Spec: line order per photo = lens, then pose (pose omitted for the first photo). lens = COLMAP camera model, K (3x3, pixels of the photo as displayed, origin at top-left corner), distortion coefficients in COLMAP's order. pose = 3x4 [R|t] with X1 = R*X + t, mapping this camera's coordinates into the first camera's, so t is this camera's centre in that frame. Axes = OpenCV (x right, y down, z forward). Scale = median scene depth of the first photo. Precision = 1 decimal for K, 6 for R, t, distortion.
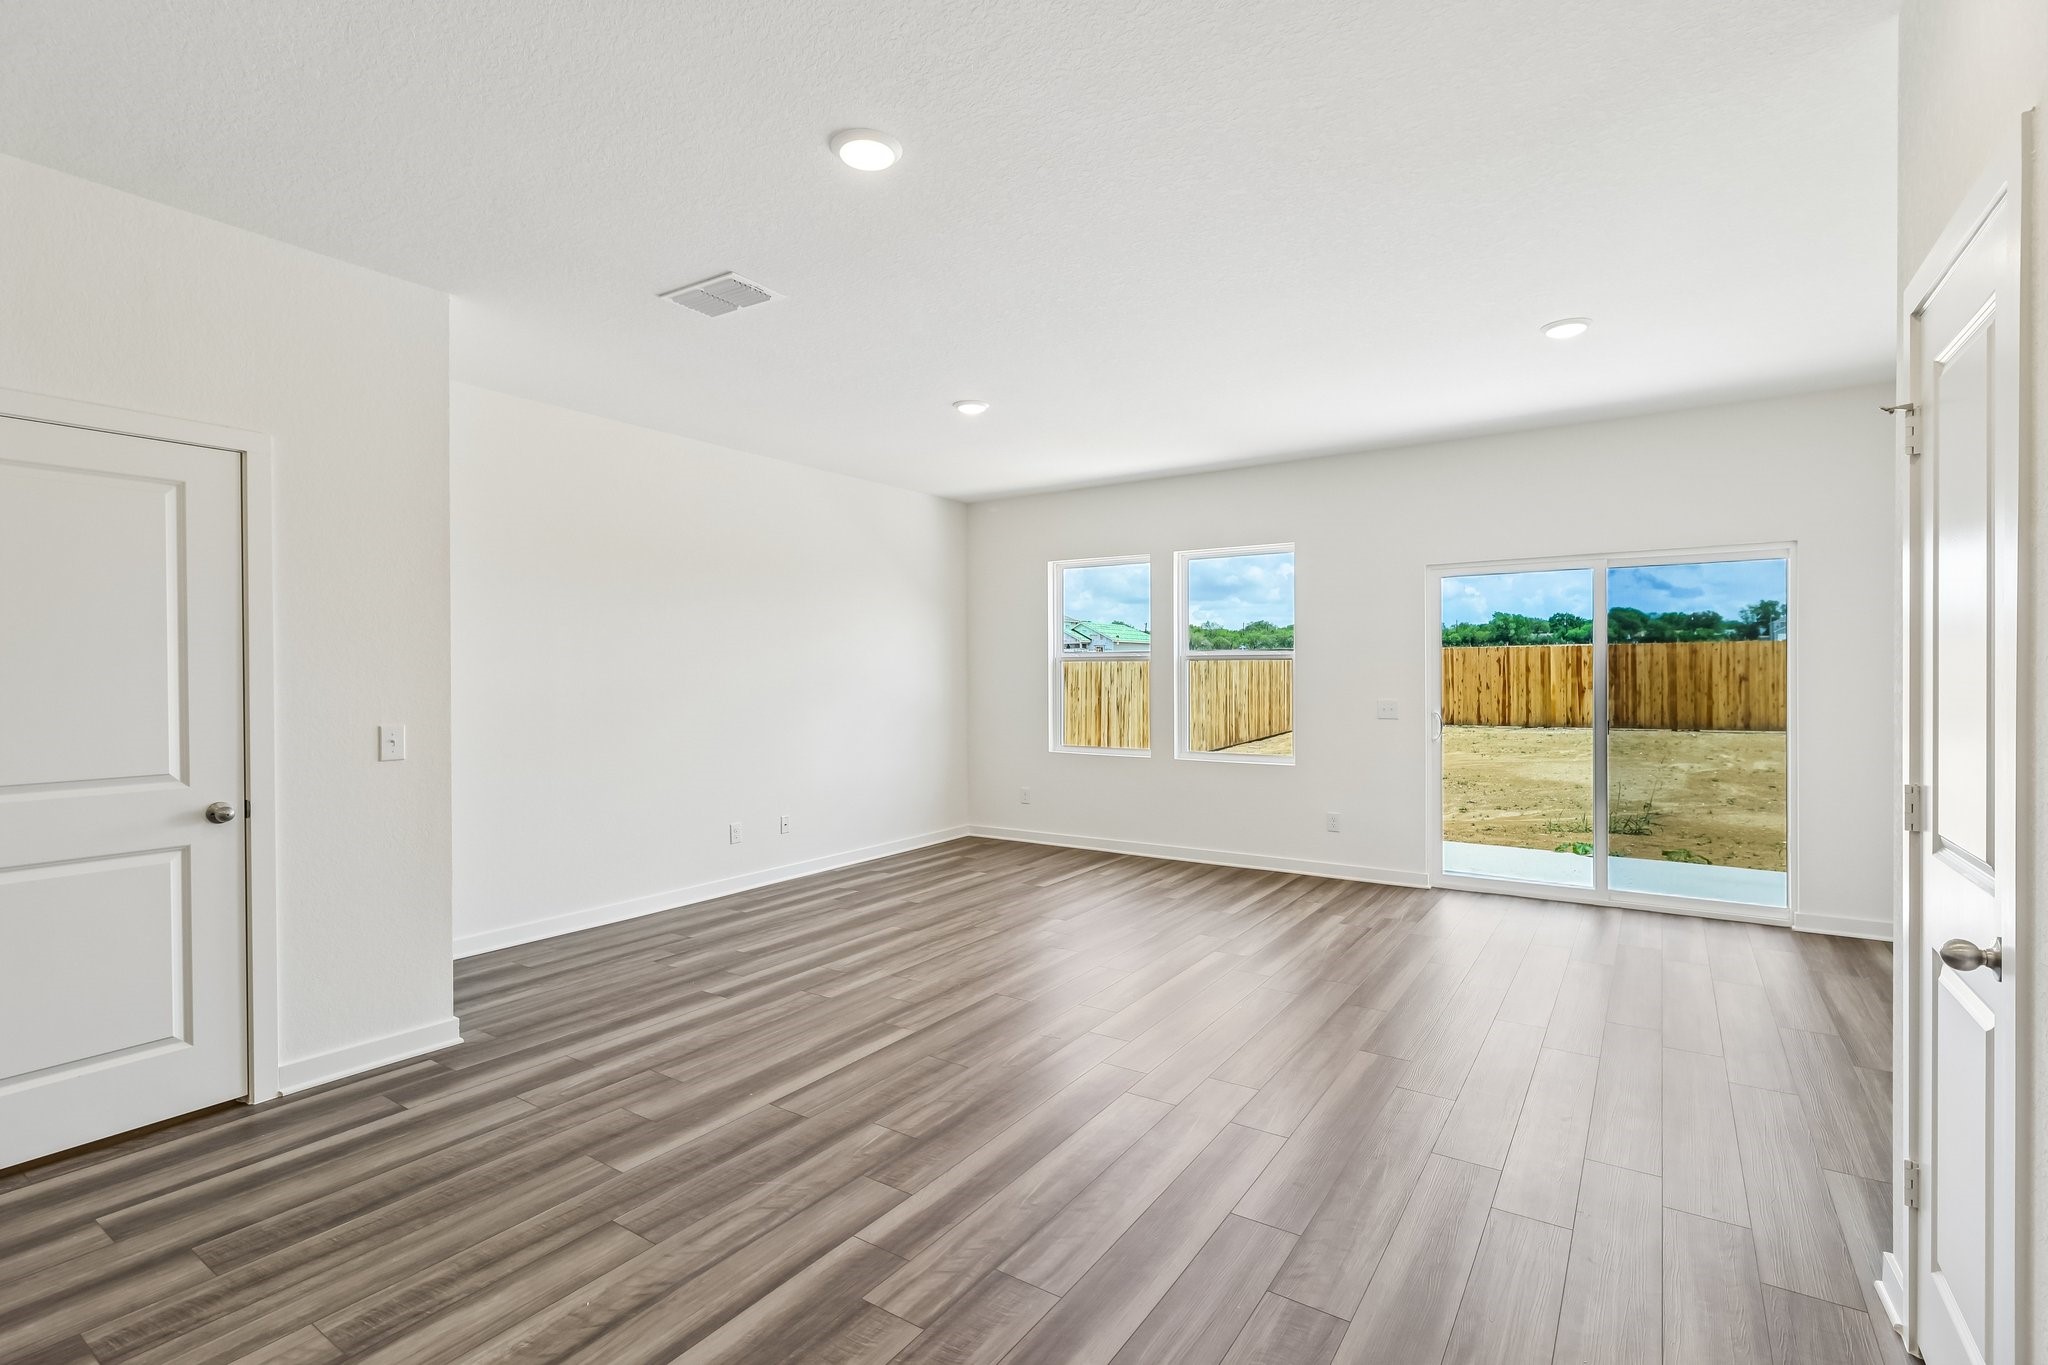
lens RADIAL K [[943.1, 0, 1031.9], [0, 943.1, 677.9], [0, 0, 1]] dist [-0.007410, 0.000846]
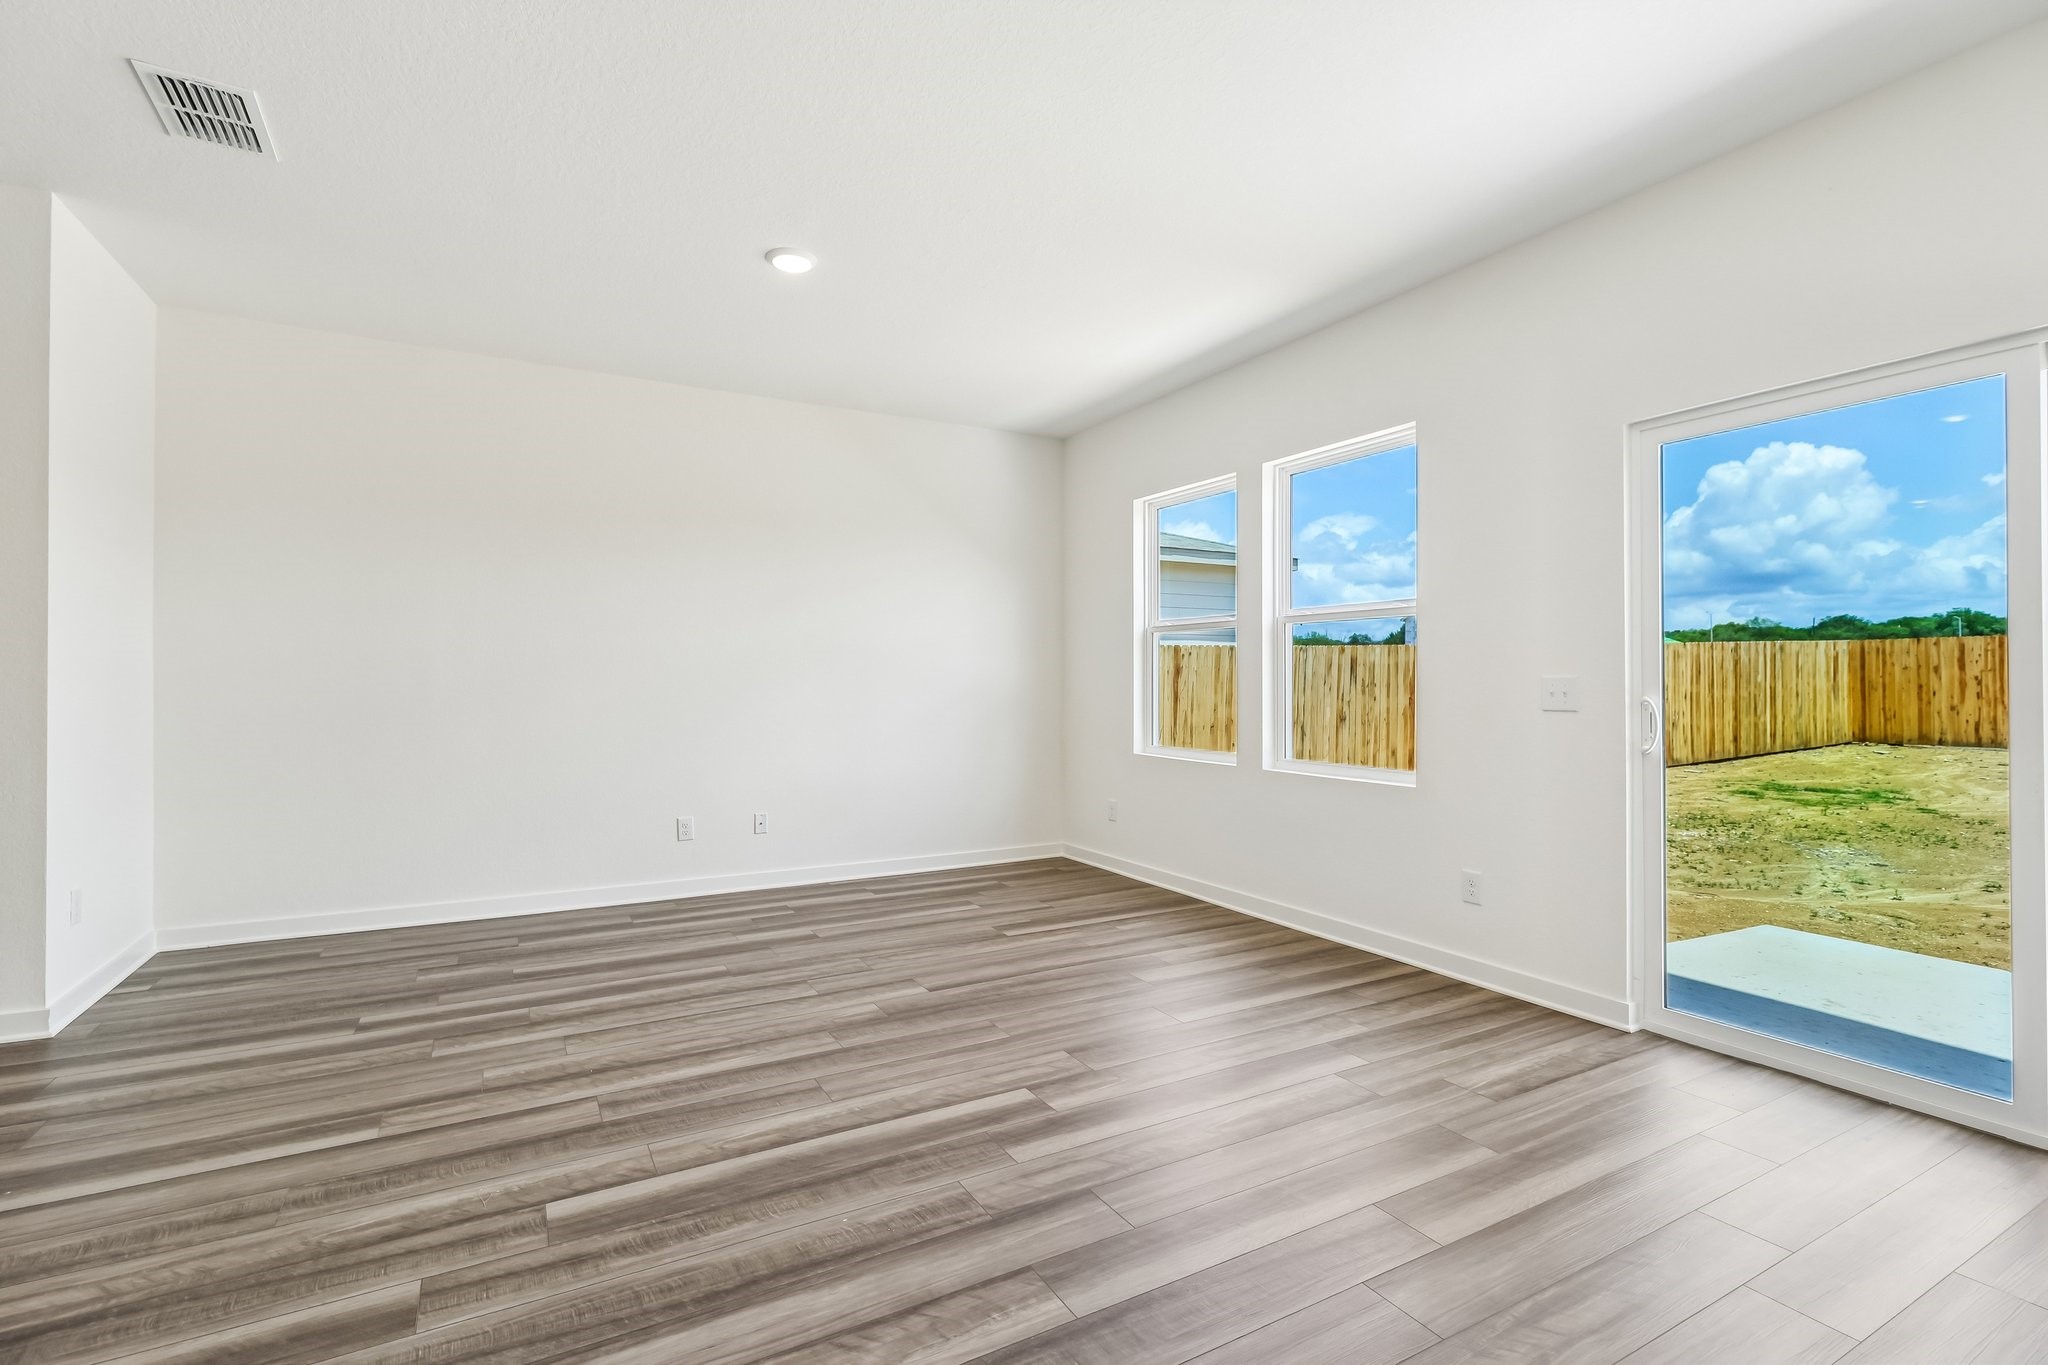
lens RADIAL K [[943.1, 0, 1017.9], [0, 943.1, 682.8], [0, 0, 1]] dist [-0.007410, 0.000846]
pose [[0.890078, 0.002248, -0.455802, 0.428370], [-0.004104, 0.999987, -0.003084, 0.038866], [0.455789, 0.004615, 0.890076, 0.450258]]
